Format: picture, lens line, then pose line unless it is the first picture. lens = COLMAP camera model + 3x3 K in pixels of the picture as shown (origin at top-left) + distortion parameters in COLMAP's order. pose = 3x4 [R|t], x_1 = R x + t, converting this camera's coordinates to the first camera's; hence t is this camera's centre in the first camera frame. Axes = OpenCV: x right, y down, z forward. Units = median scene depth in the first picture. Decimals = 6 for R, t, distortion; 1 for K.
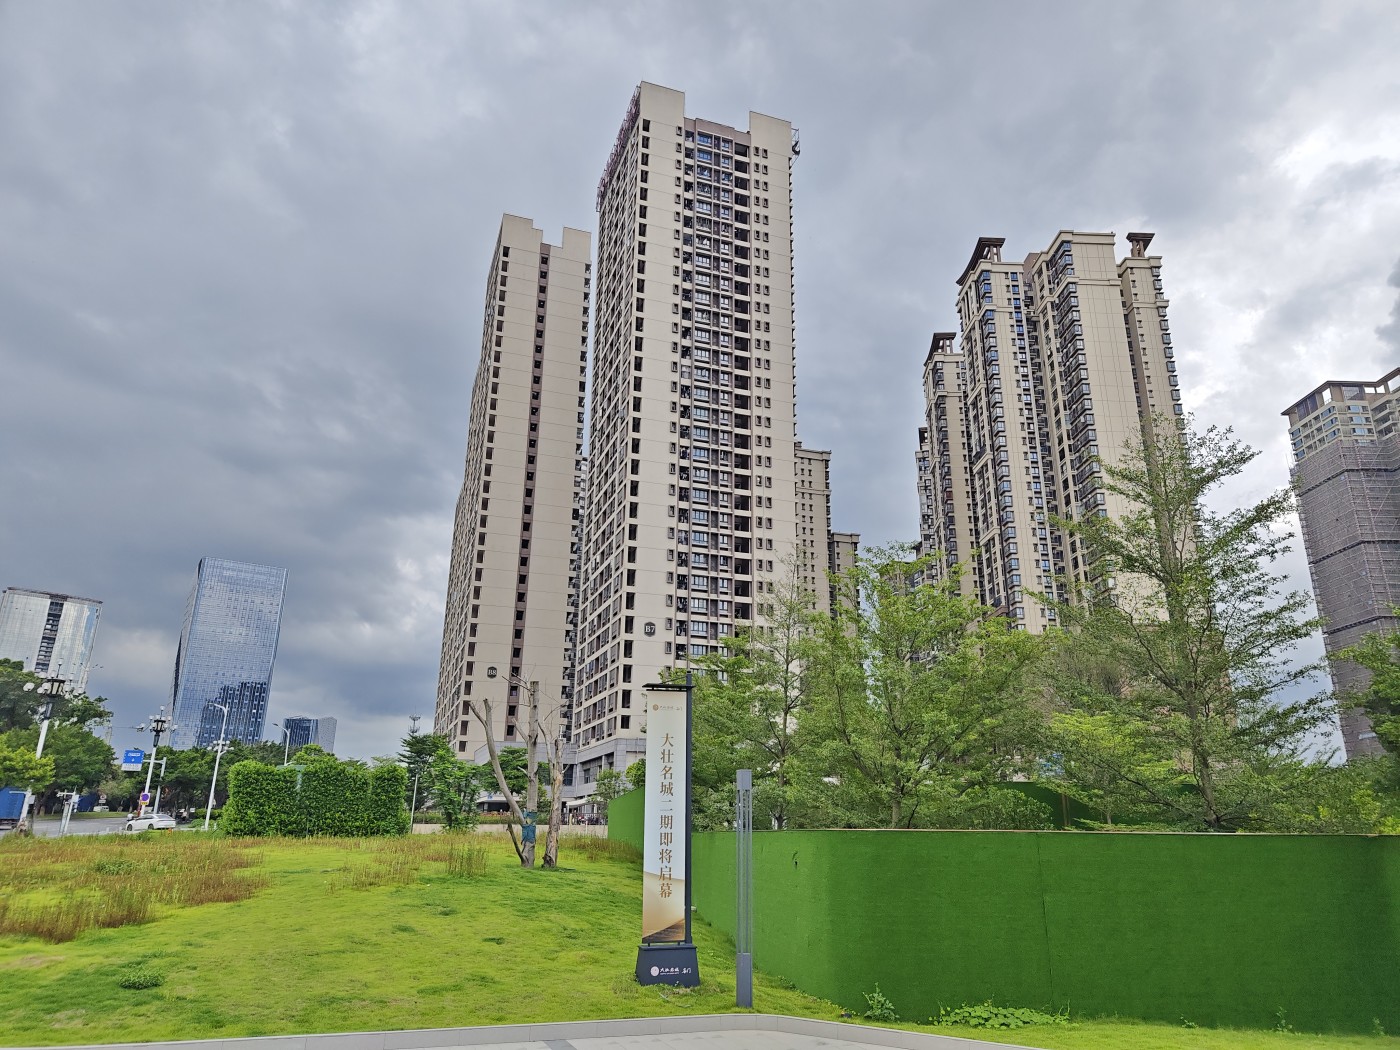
lens RADIAL K [[955.4, 0, 700.0], [0, 955.4, 525.0], [0, 0, 1]] dist [0.040109, -0.033616]
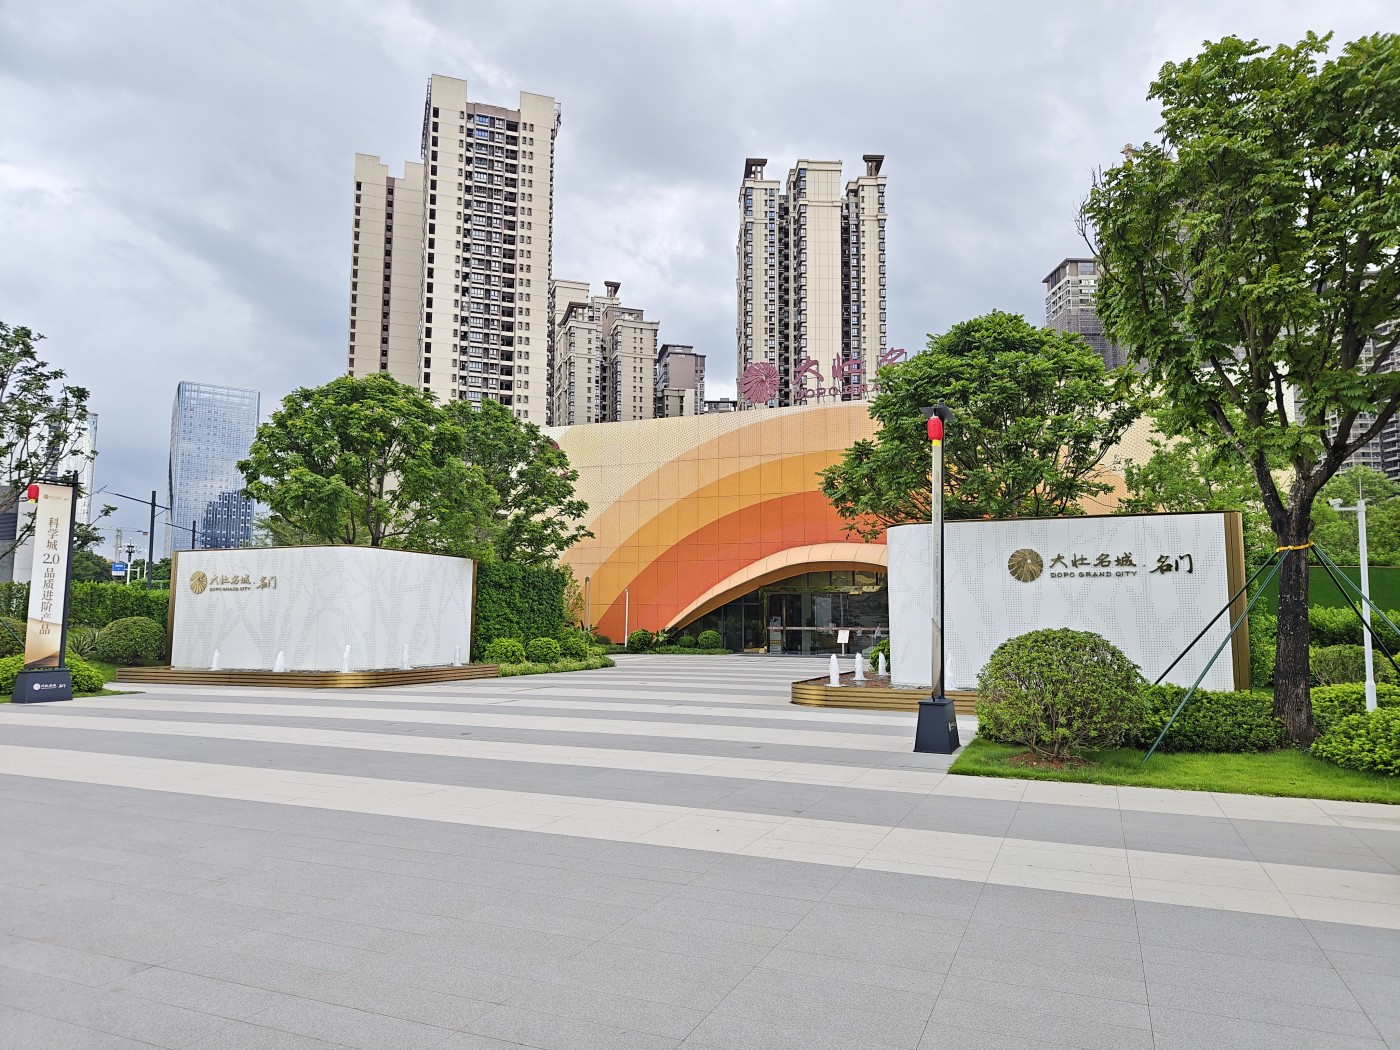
lens RADIAL K [[959.7, 0, 700.0], [0, 959.7, 525.0], [0, 0, 1]] dist [0.074159, -0.146017]
pose [[0.999980, -0.005682, -0.002859, 0.312396], [0.006150, 0.978481, 0.206243, -0.124561], [0.001626, -0.206257, 0.978497, -0.449638]]
